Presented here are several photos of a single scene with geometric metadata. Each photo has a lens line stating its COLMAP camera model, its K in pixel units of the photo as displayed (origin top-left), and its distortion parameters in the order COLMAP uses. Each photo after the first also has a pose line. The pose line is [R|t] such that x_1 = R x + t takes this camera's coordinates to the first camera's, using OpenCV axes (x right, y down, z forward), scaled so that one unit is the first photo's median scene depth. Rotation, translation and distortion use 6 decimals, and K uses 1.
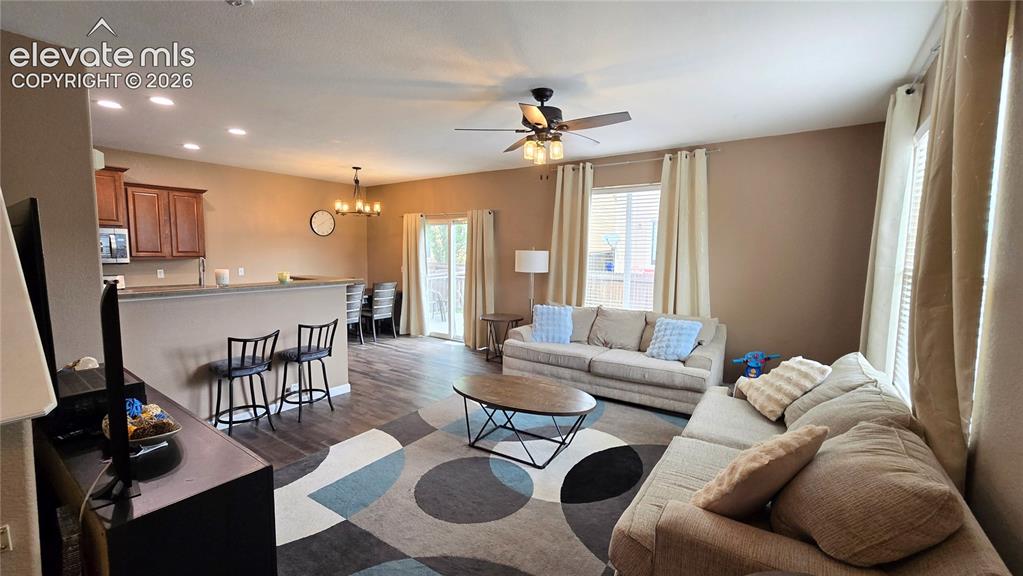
lens RADIAL K [[423.1, 0, 511.5], [0, 423.1, 288.0], [0, 0, 1]] dist [-0.000620, 0.000670]
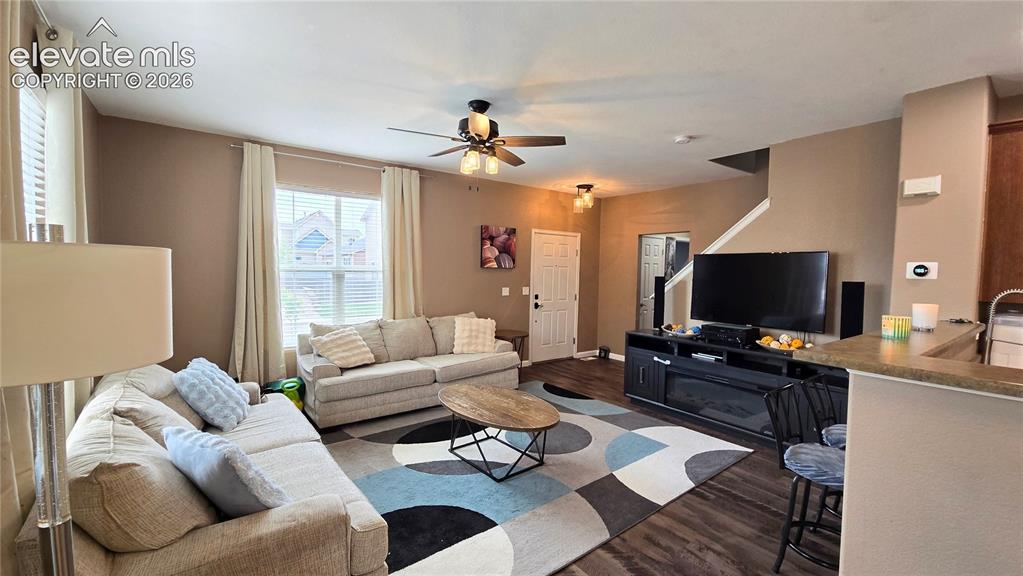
lens RADIAL K [[423.1, 0, 511.5], [0, 423.1, 288.0], [0, 0, 1]] dist [-0.000620, 0.000670]
pose [[-0.950041, -0.042880, 0.309164, -0.218877], [-0.000647, 0.990787, 0.135428, -0.112192], [-0.312123, 0.128463, -0.941316, 1.318543]]
